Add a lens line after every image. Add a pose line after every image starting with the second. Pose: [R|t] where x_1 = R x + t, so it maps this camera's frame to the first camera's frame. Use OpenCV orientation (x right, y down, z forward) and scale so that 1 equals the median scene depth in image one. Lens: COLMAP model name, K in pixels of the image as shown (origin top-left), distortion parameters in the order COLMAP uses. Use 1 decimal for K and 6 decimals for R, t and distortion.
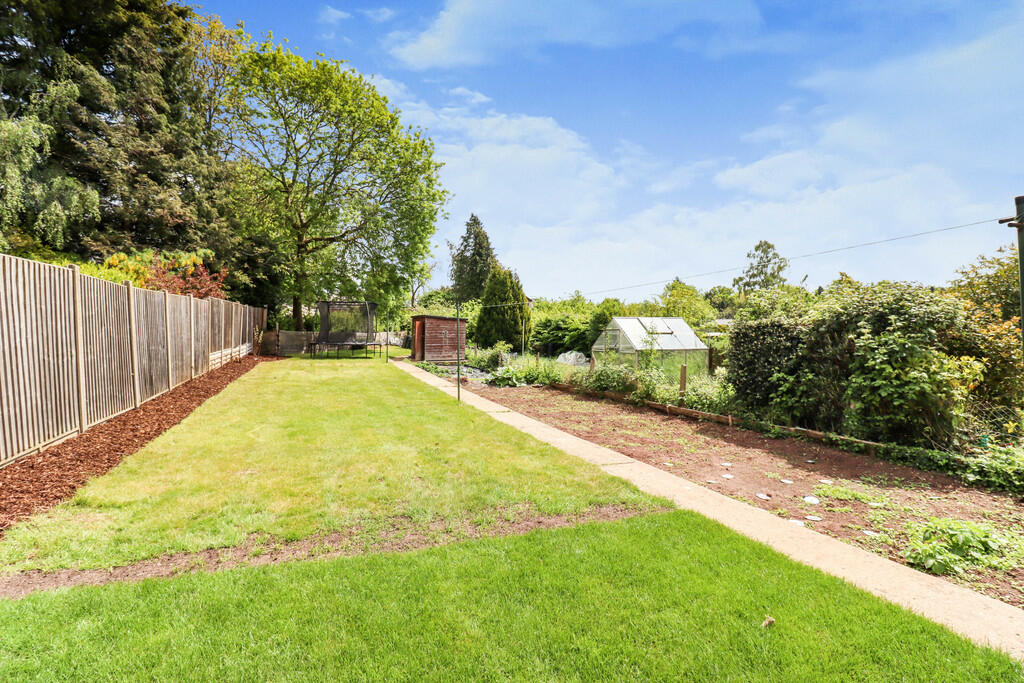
lens RADIAL K [[476.9, 0, 512.0], [0, 476.9, 341.5], [0, 0, 1]] dist [-0.000754, -0.019746]
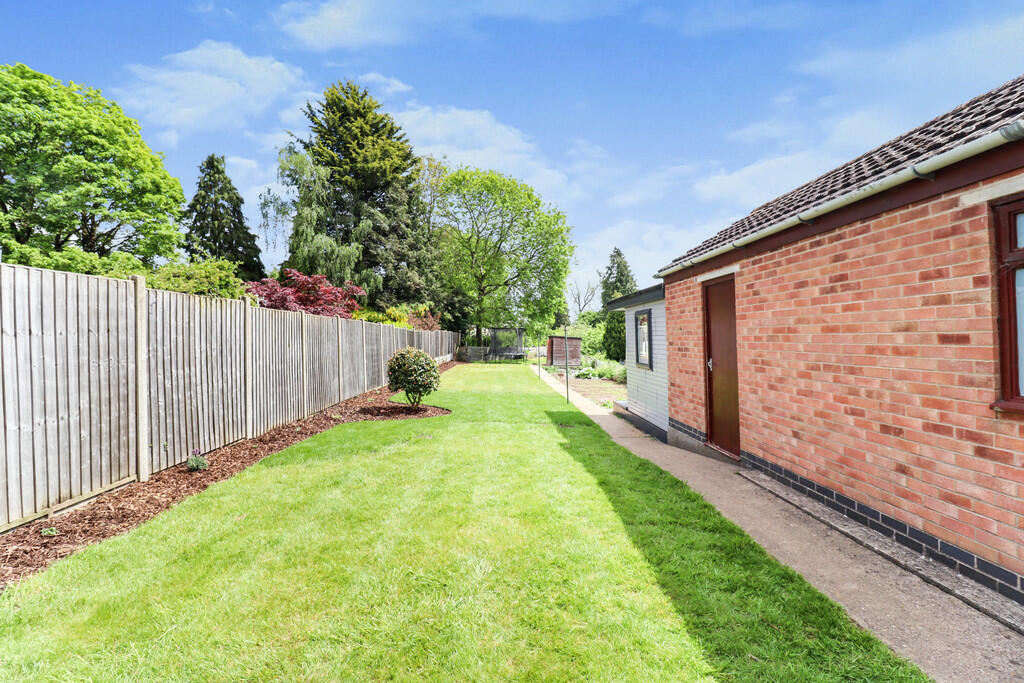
lens RADIAL K [[476.9, 0, 512.0], [0, 476.9, 341.5], [0, 0, 1]] dist [-0.000754, -0.019746]
pose [[0.932522, -0.007679, -0.361032, 0.277157], [-0.002328, 0.999625, -0.027274, 0.006115], [0.361107, 0.026274, 0.932154, -0.532435]]
